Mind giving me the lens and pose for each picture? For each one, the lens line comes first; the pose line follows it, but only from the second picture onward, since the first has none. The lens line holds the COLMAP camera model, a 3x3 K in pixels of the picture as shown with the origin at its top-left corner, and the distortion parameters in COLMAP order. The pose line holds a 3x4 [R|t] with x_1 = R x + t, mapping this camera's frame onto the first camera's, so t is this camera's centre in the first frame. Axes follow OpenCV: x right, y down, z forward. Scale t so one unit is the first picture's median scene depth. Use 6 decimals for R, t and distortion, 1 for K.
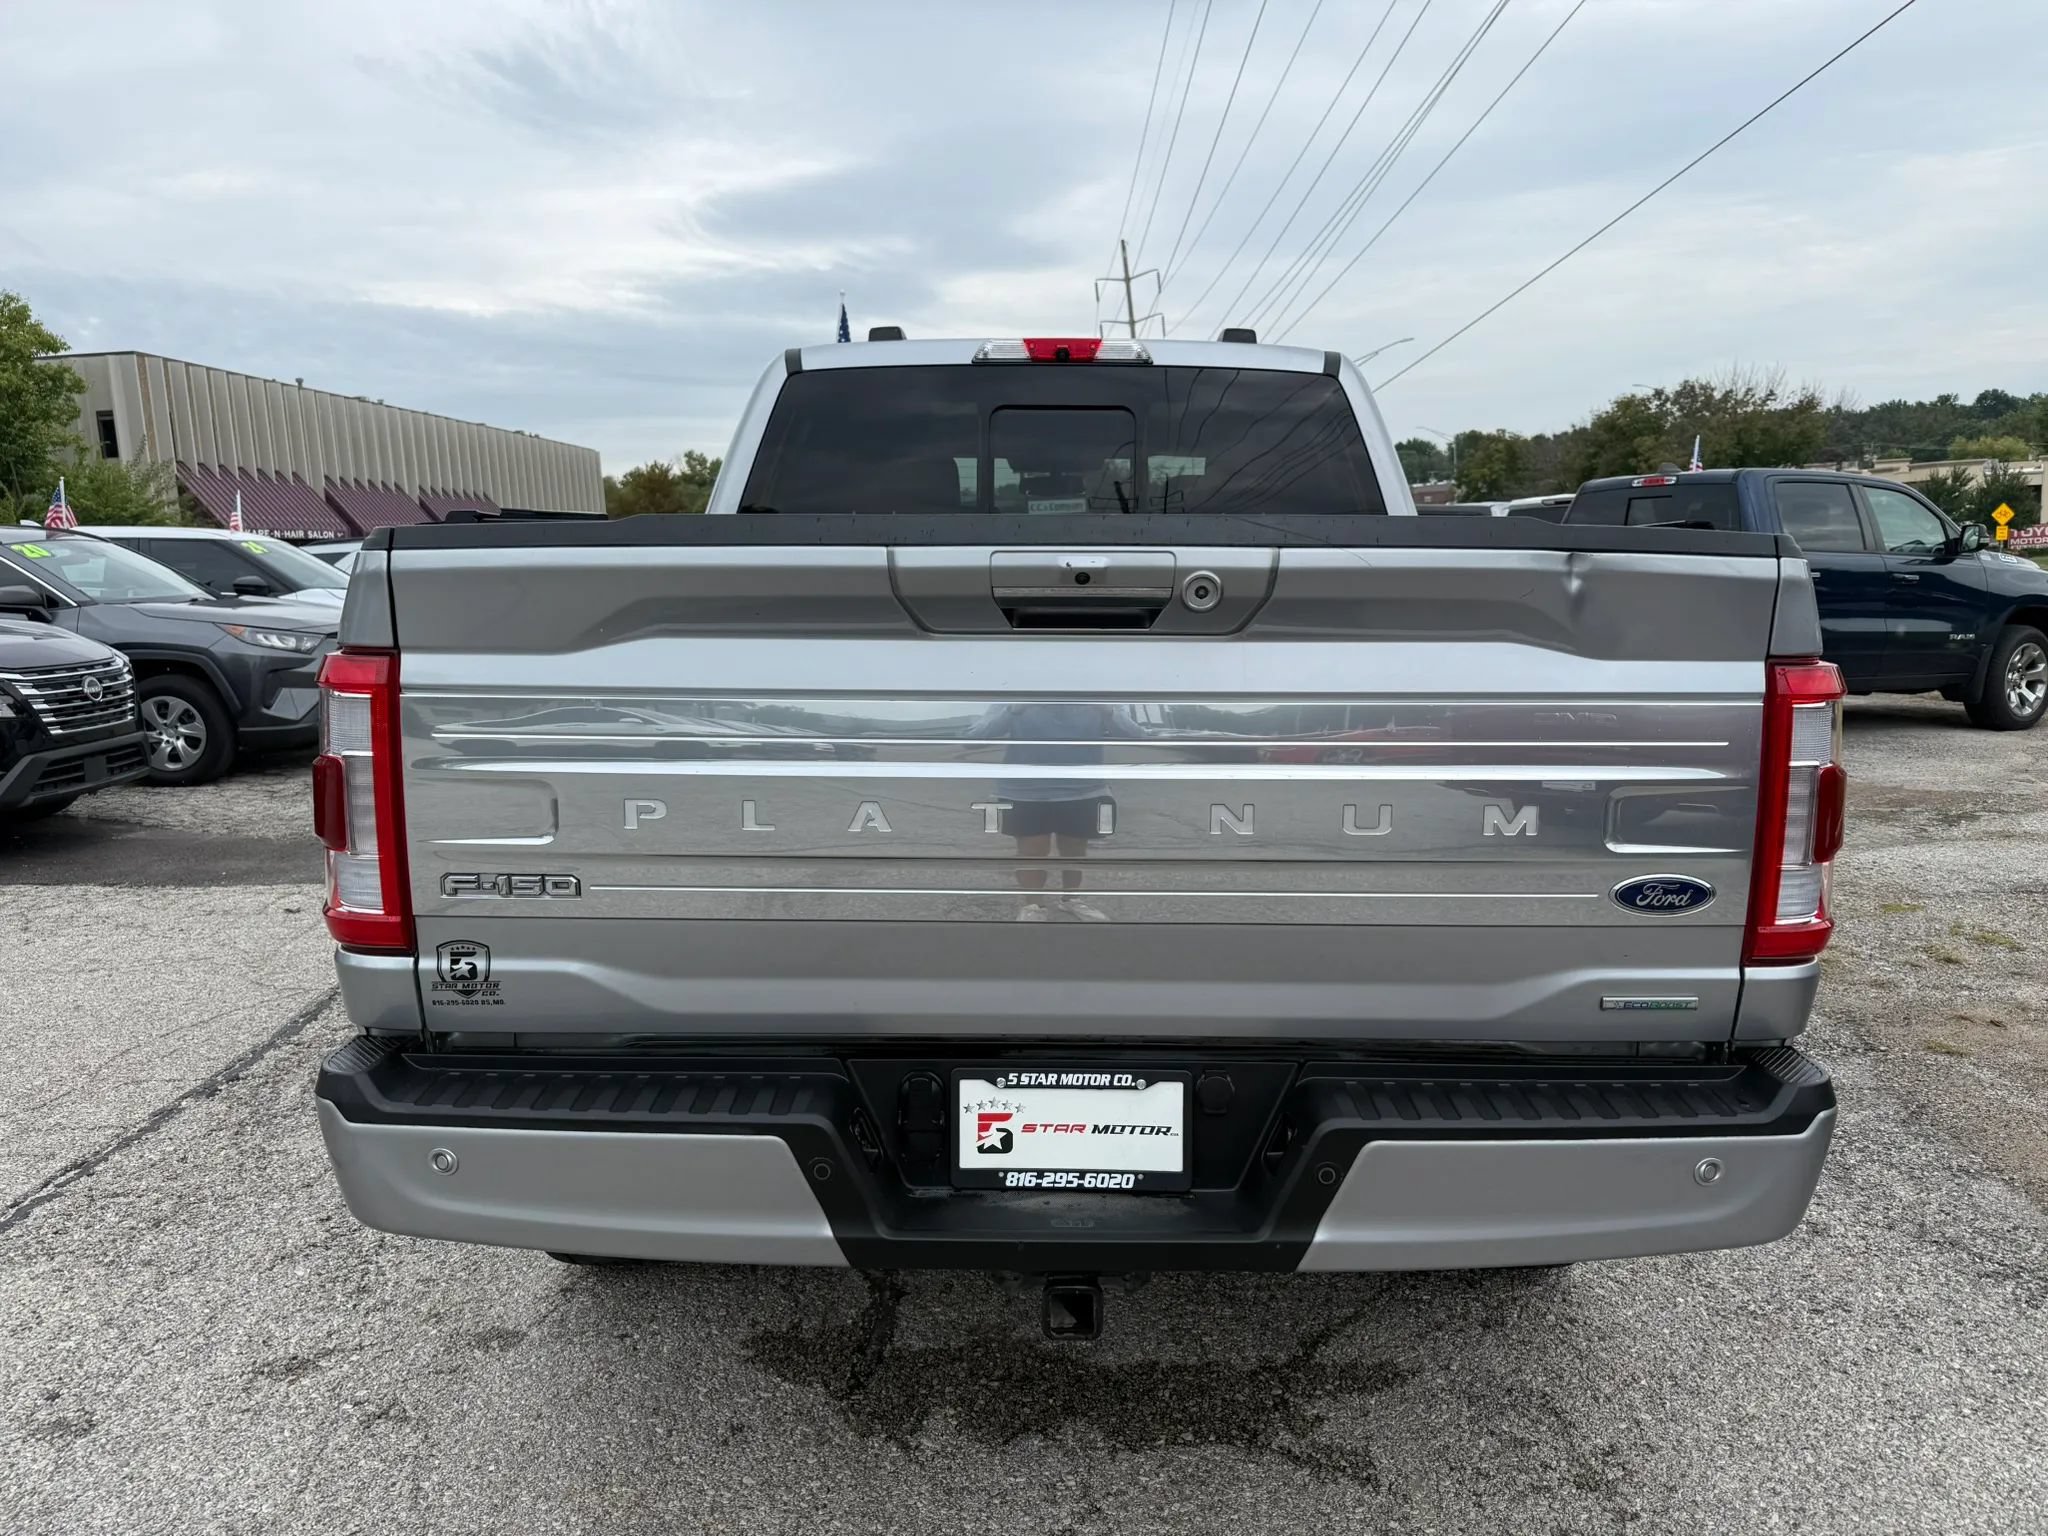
lens RADIAL K [[1470.7, 0, 1031.3], [0, 1470.7, 761.2], [0, 0, 1]] dist [0.015154, -0.024253]
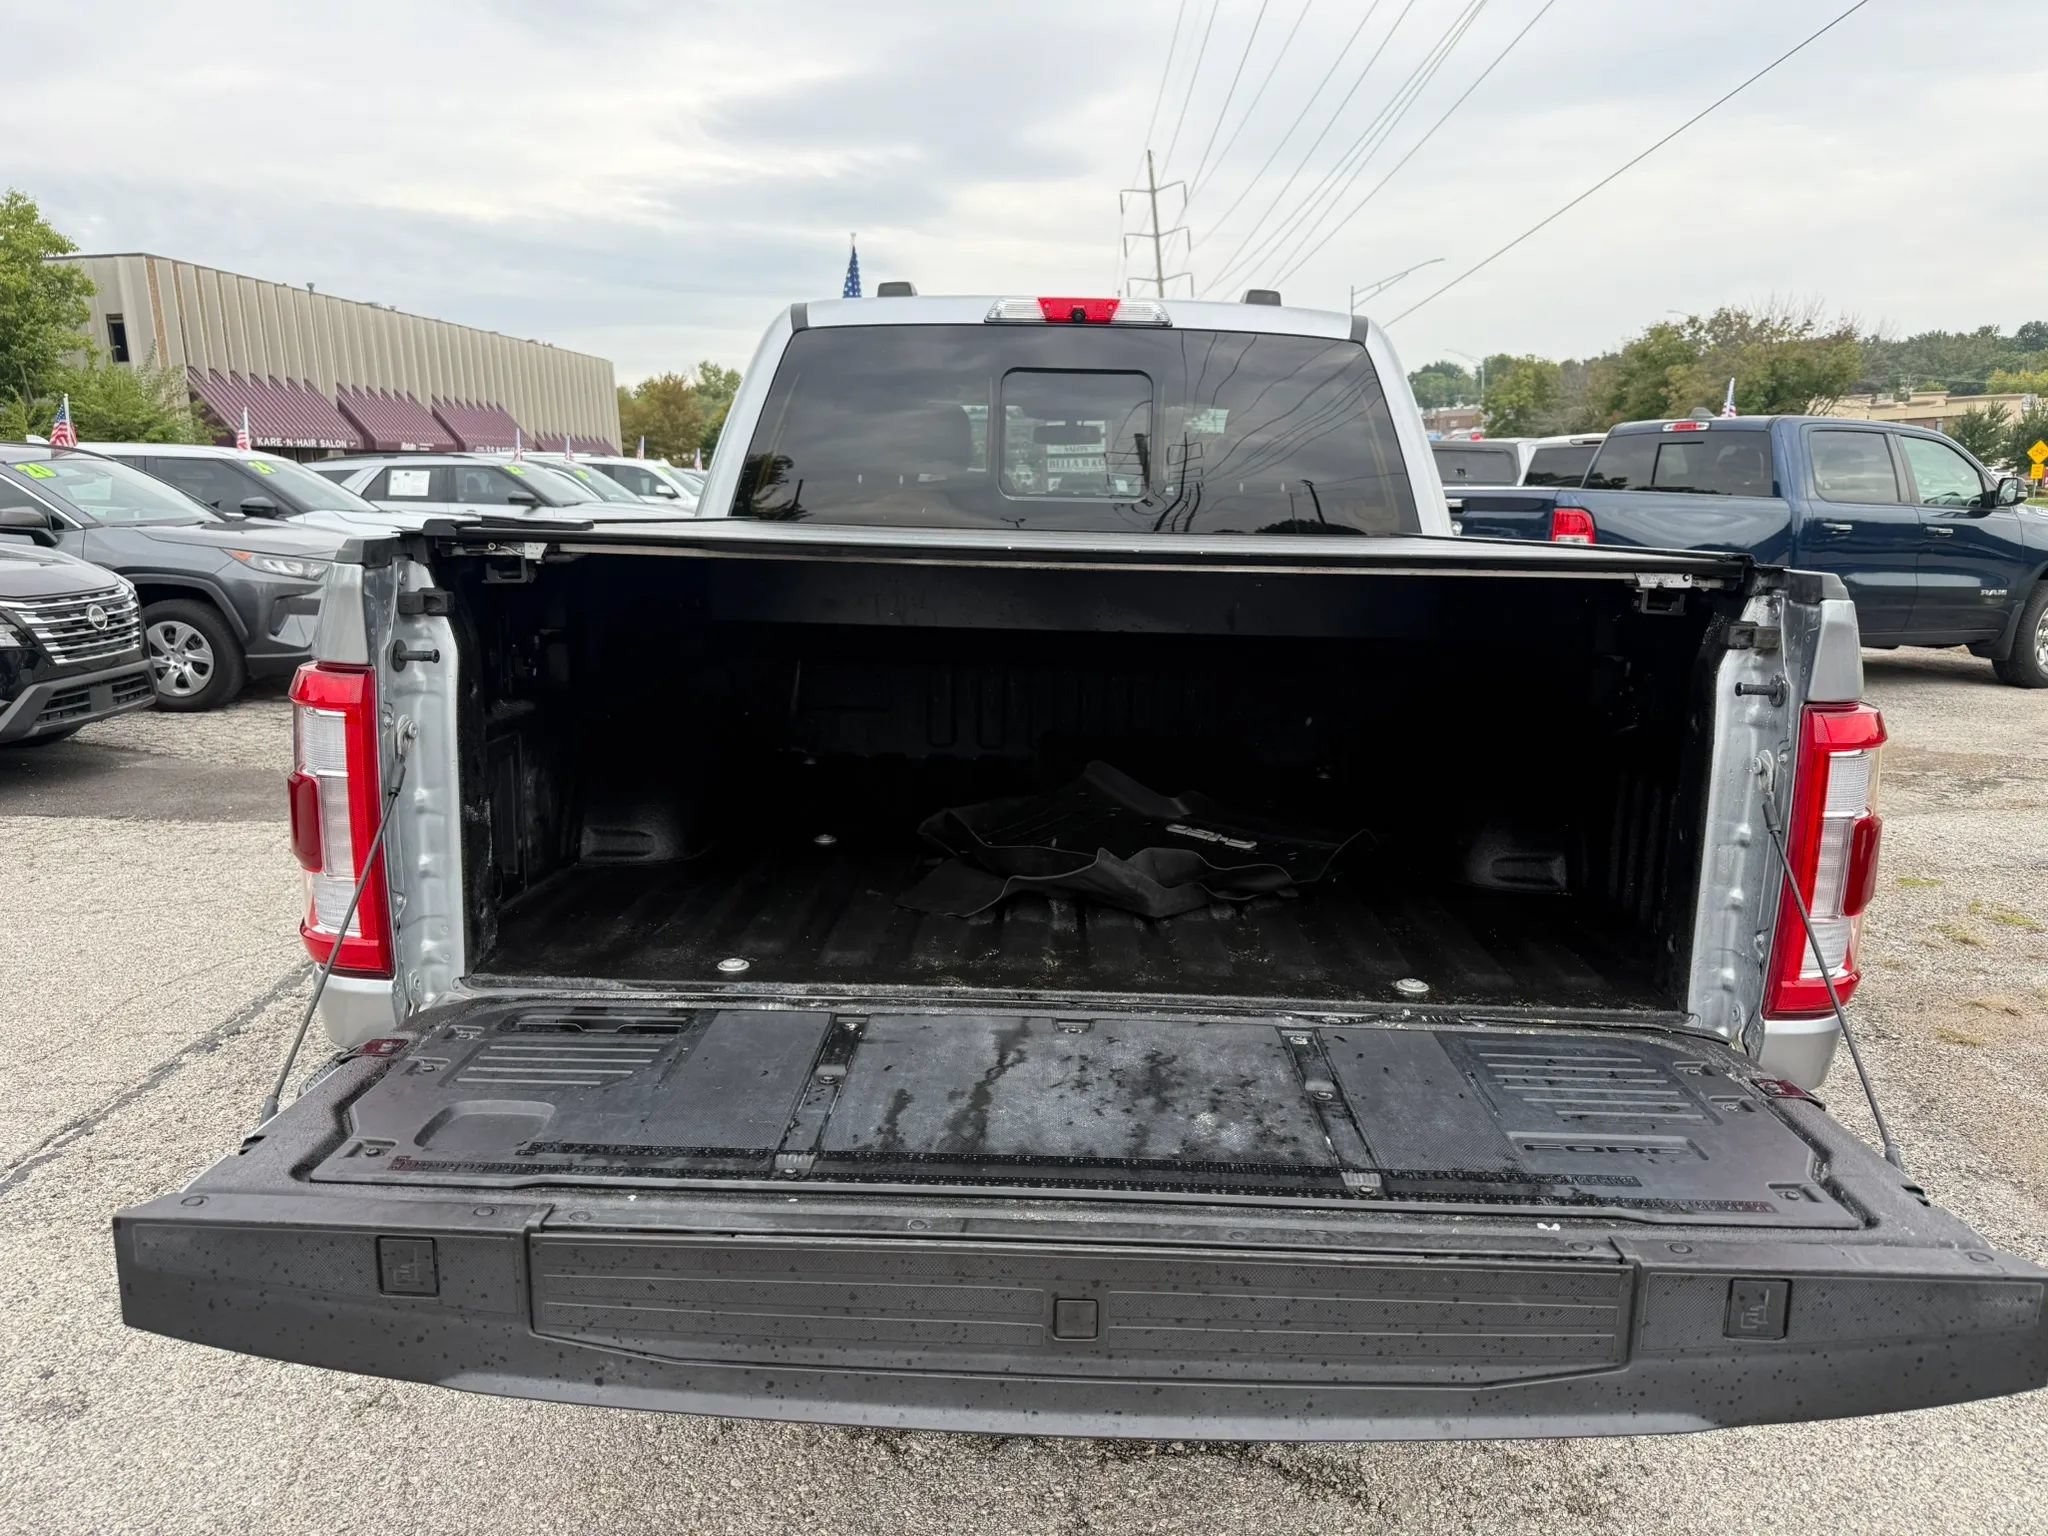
lens RADIAL K [[1470.7, 0, 1029.2], [0, 1470.7, 767.5], [0, 0, 1]] dist [0.015154, -0.024253]
pose [[0.999766, 0.019428, -0.009510, 0.004078], [-0.018841, 0.998115, 0.058400, -0.036776], [0.010626, -0.058207, 0.998248, 0.021070]]
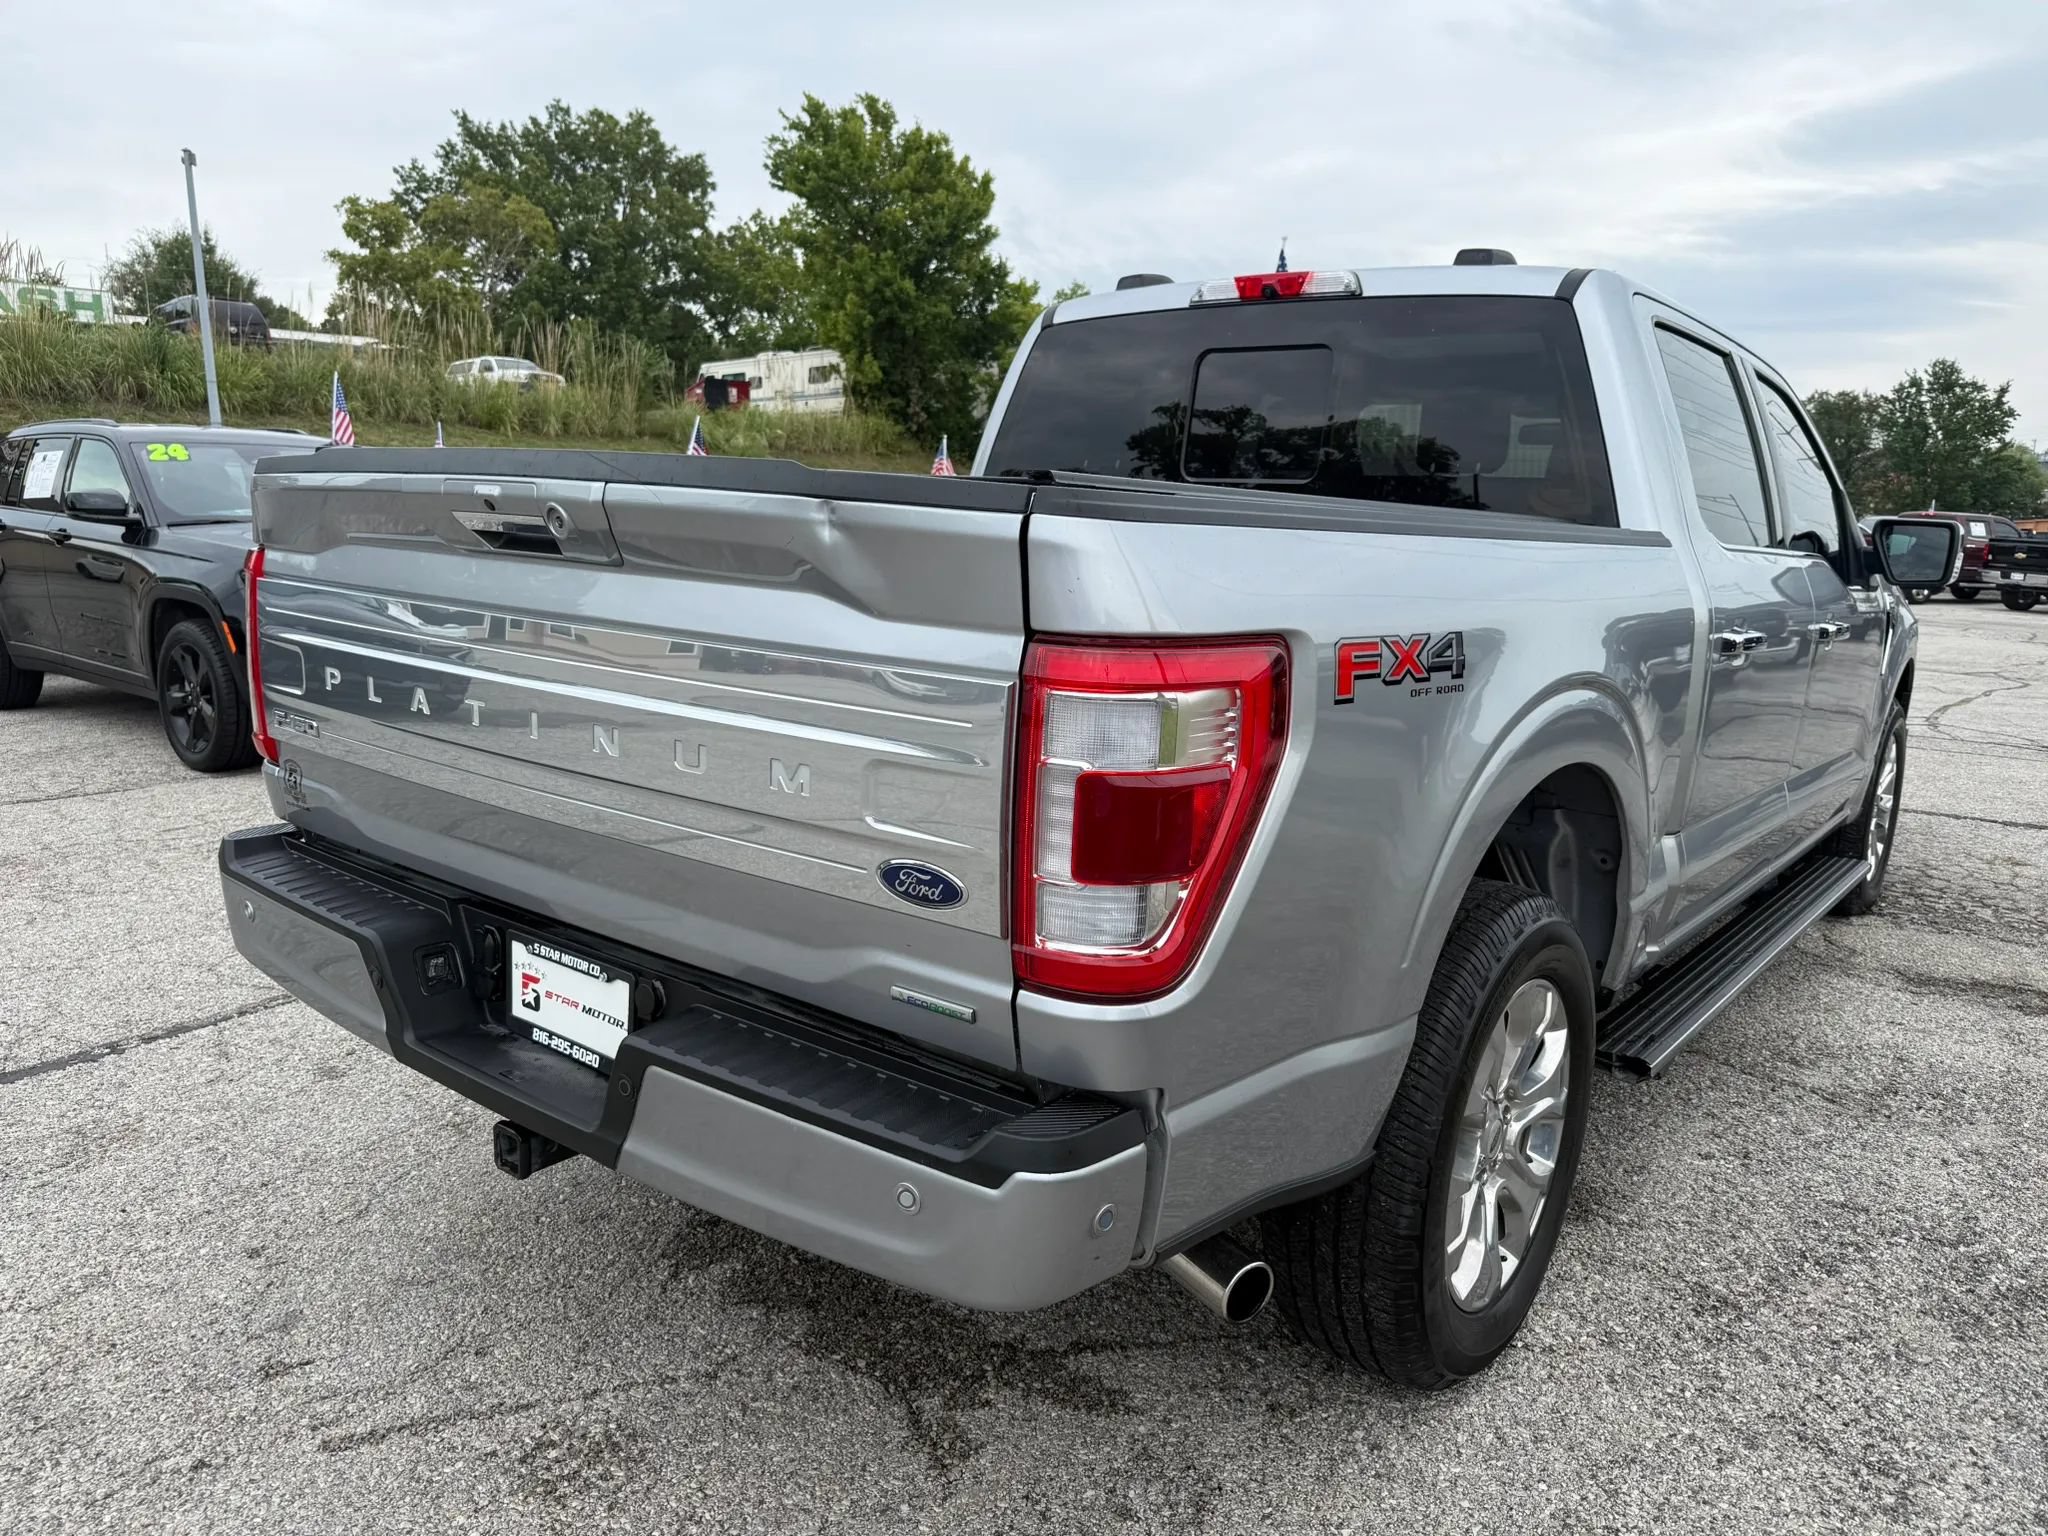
lens RADIAL K [[1470.7, 0, 1027.4], [0, 1470.7, 772.0], [0, 0, 1]] dist [0.015154, -0.024253]
pose [[0.791124, 0.138162, -0.595848, 0.498413], [-0.116990, 0.990349, 0.074307, -0.025716], [0.600364, 0.010922, 0.799653, 0.163107]]
